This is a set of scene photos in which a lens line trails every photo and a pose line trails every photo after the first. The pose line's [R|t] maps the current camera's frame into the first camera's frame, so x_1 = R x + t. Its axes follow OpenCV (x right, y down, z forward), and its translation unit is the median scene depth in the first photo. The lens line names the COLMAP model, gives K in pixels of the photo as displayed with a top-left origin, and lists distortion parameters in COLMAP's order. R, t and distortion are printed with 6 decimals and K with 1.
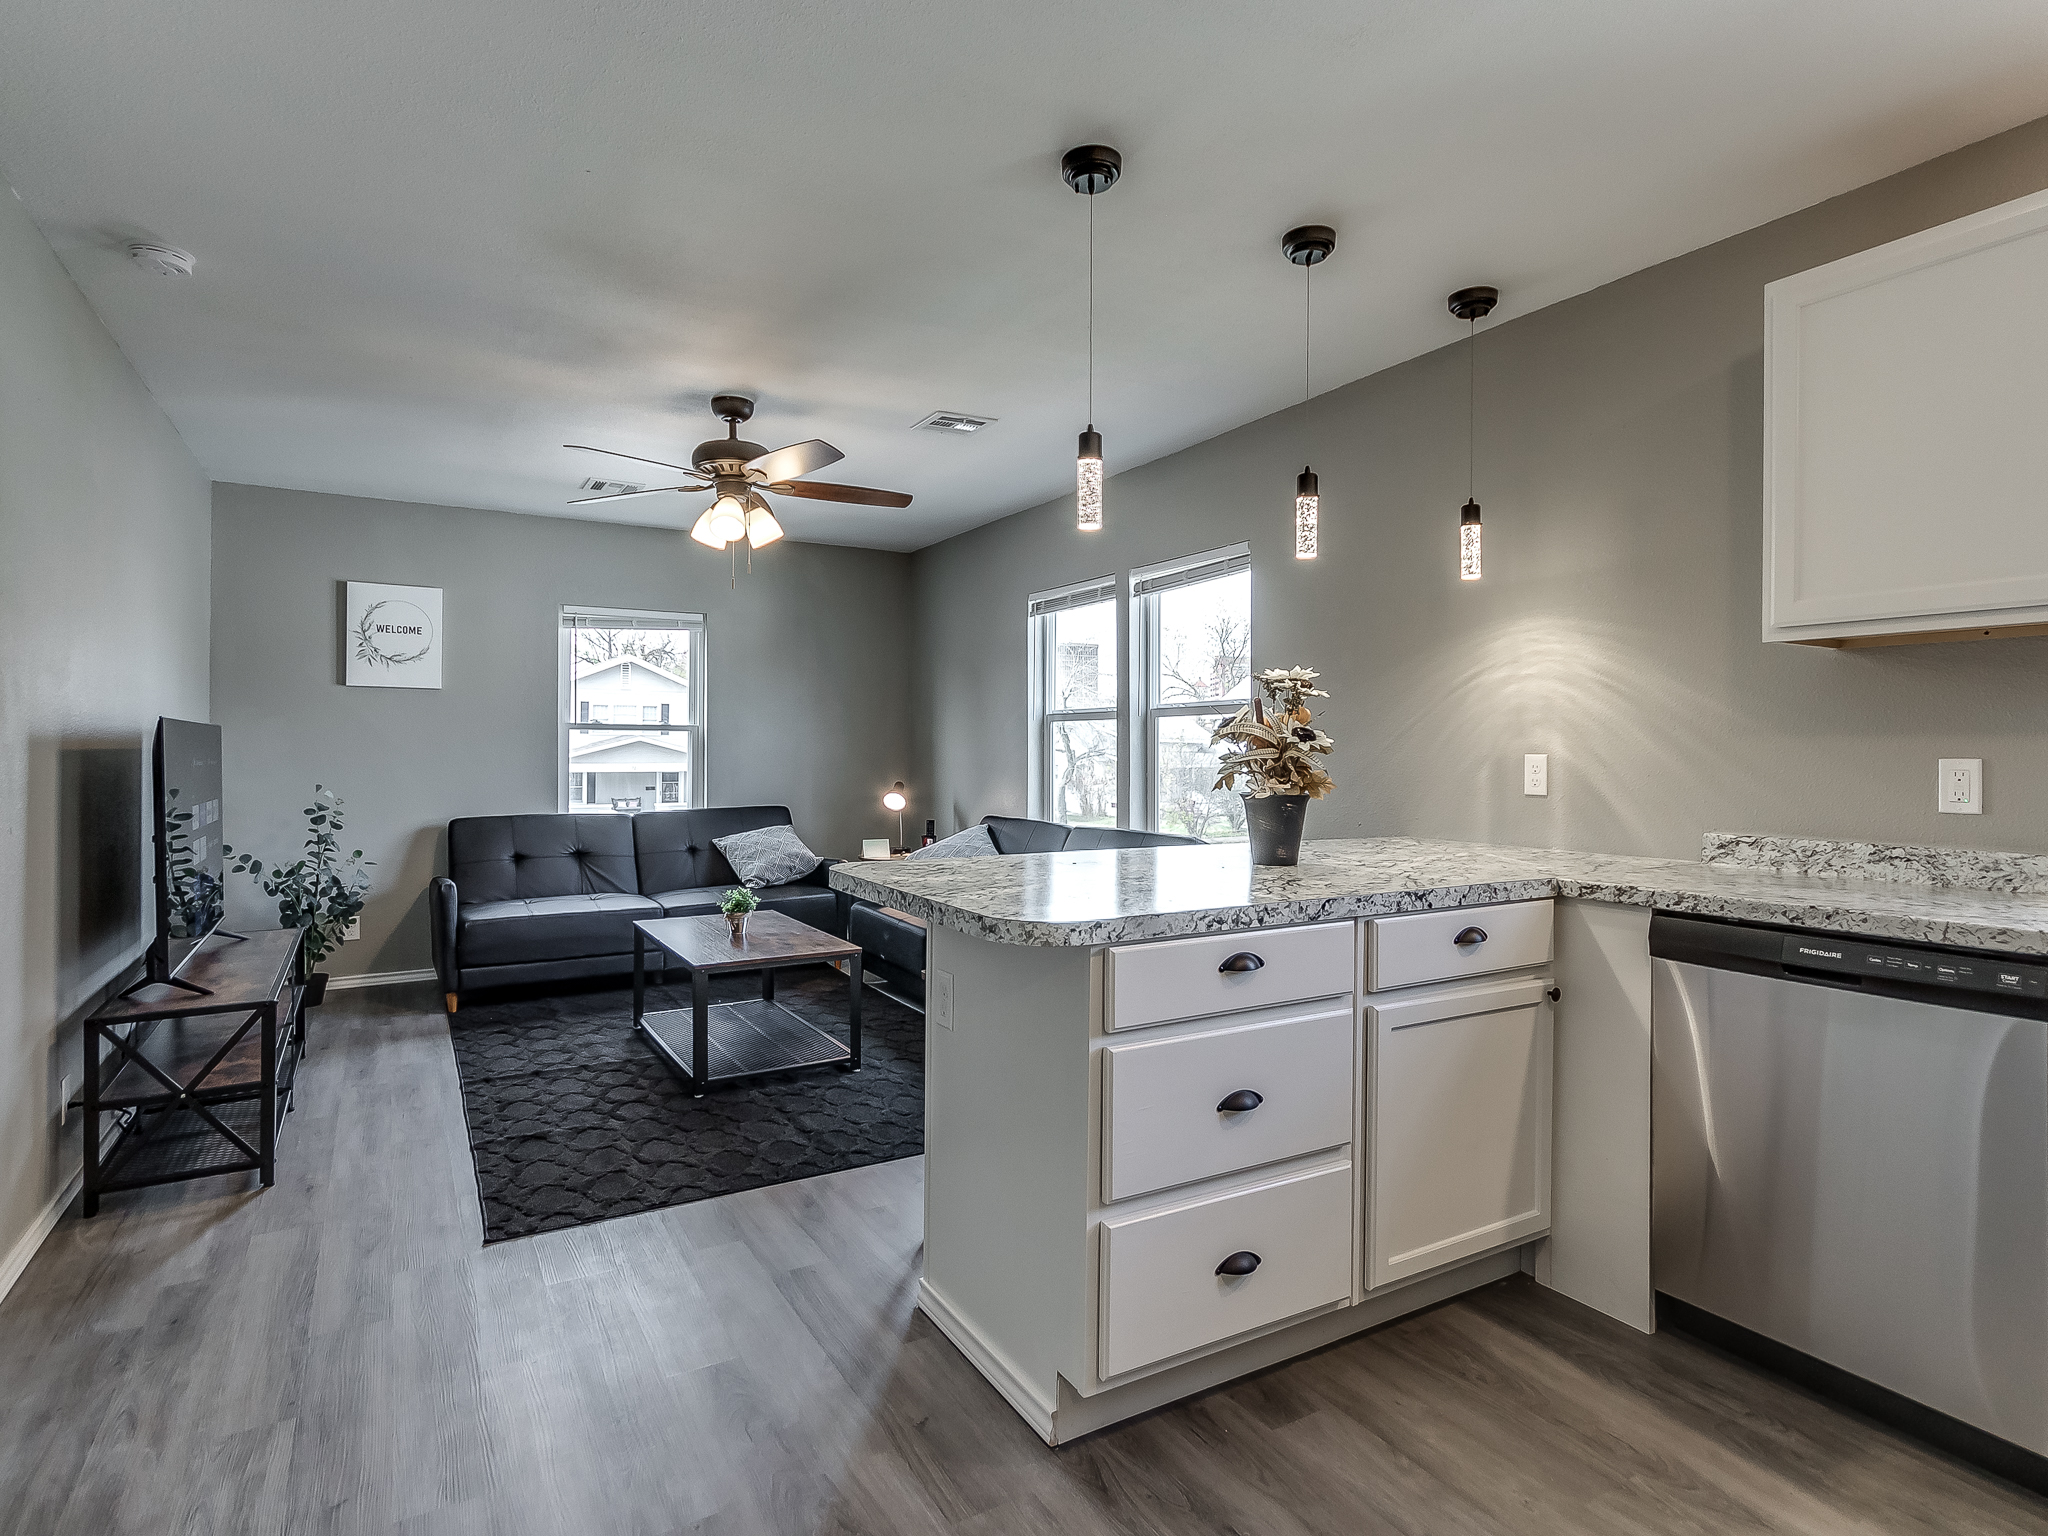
lens RADIAL K [[1087.5, 0, 1015.7], [0, 1087.5, 762.2], [0, 0, 1]] dist [0.007416, -0.000045]
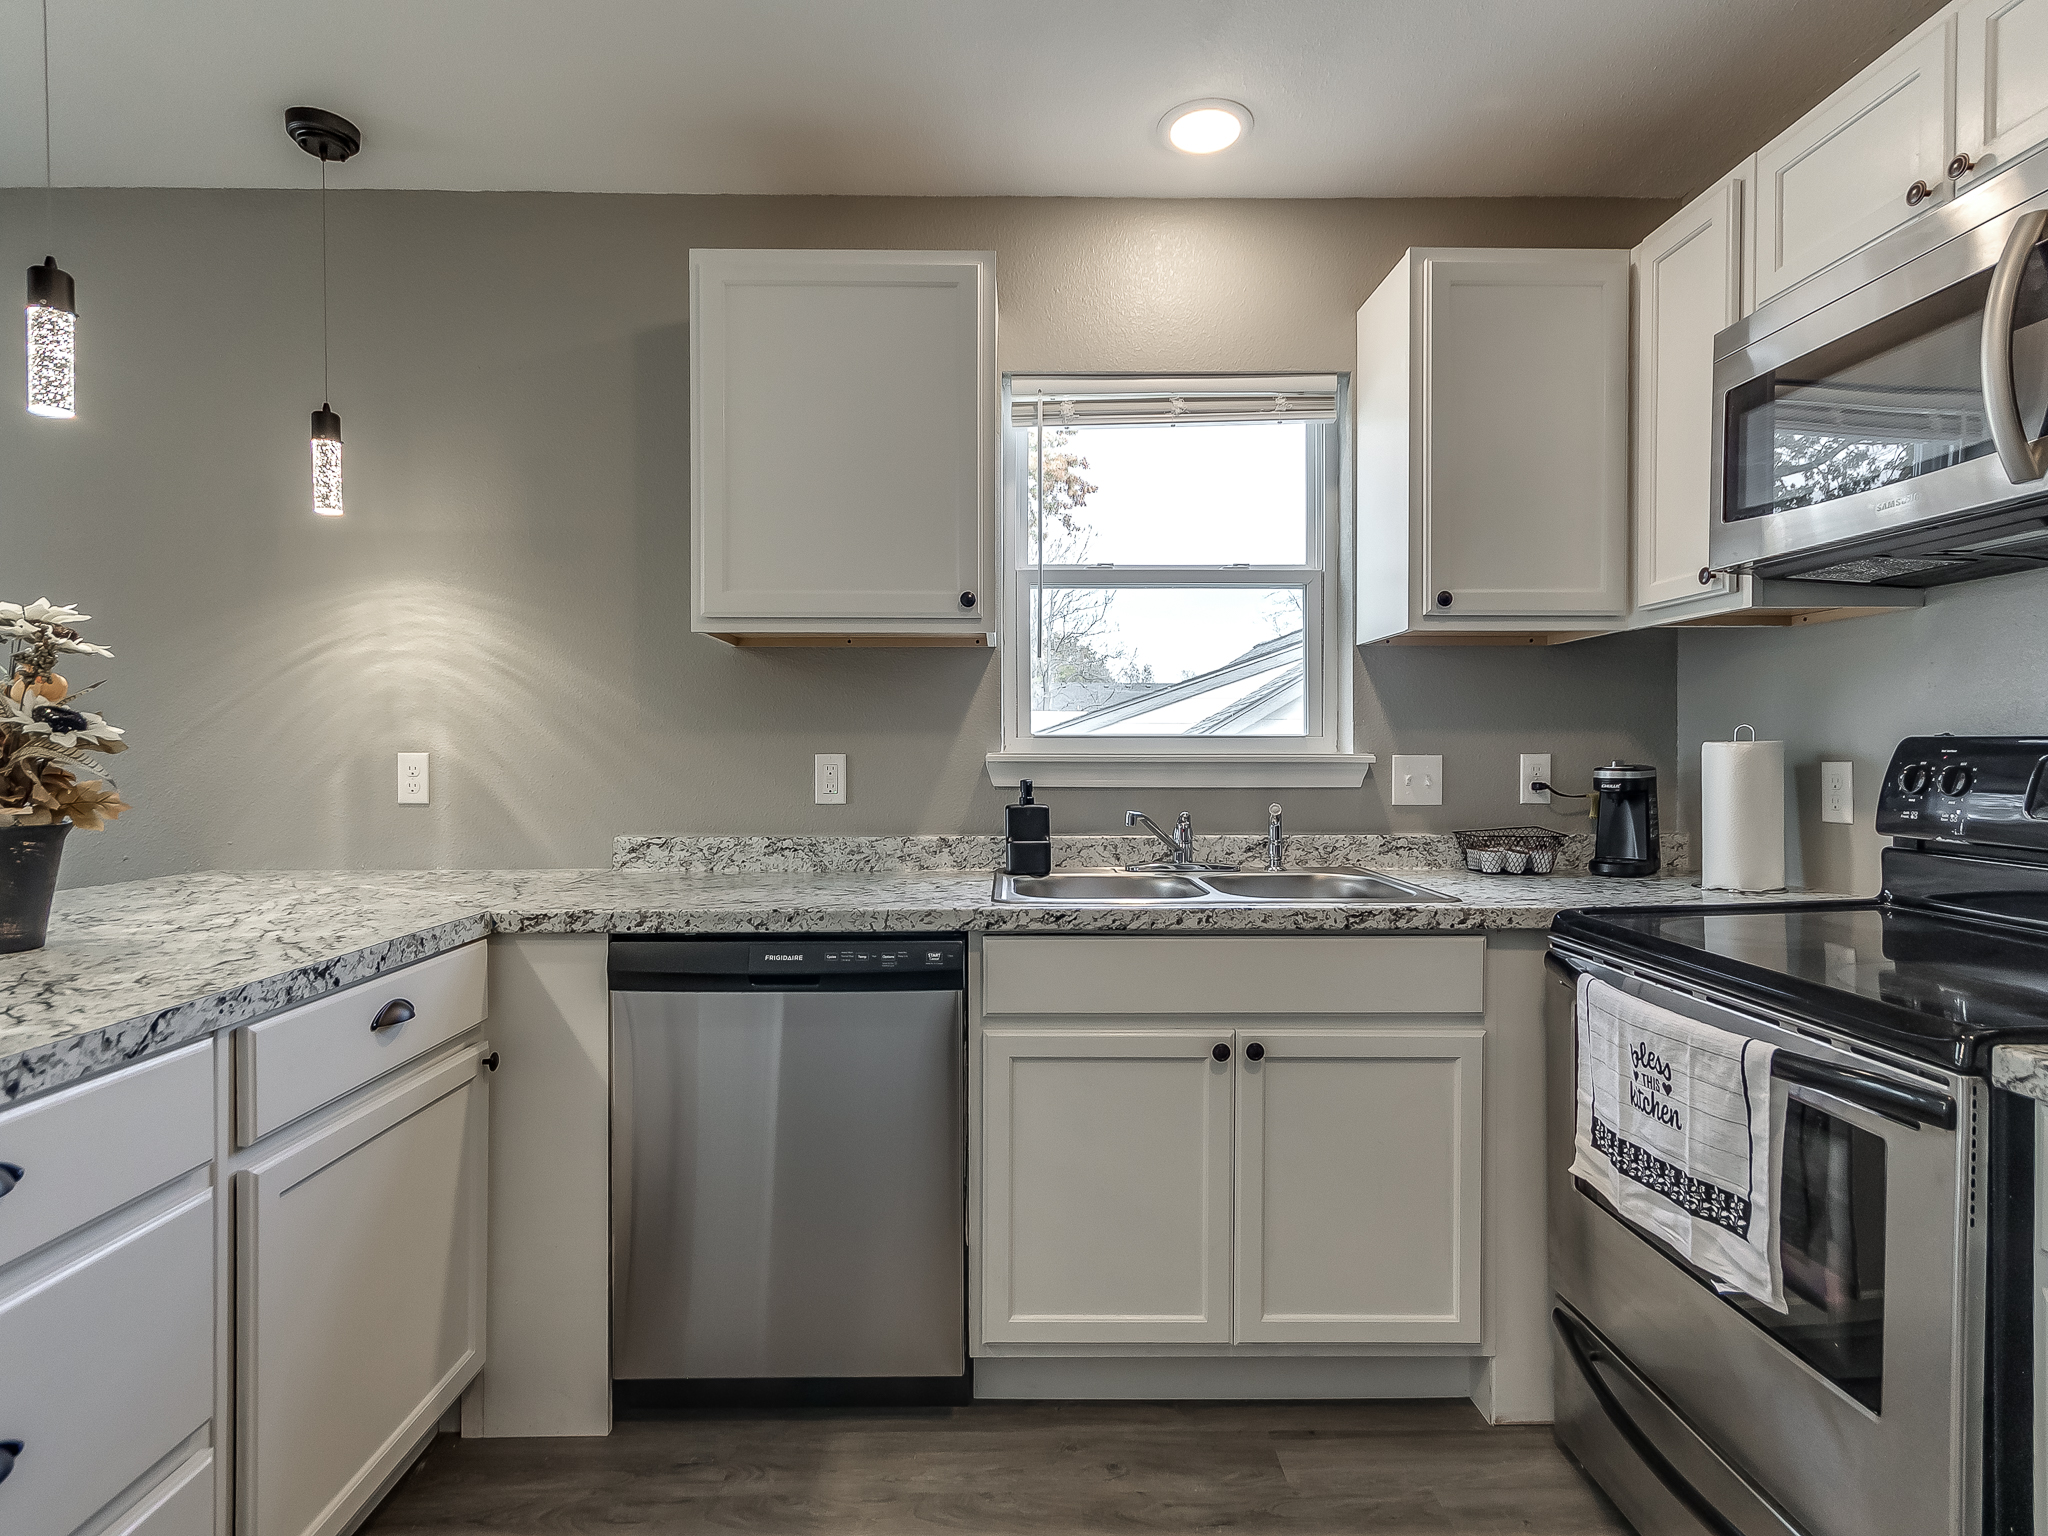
lens RADIAL K [[1087.5, 0, 1057.1], [0, 1087.5, 765.5], [0, 0, 1]] dist [0.007416, -0.000045]
pose [[0.493066, -0.015135, 0.869861, 0.022523], [0.012042, 0.999872, 0.010572, -0.000819], [-0.869909, 0.005263, 0.493184, 0.271589]]
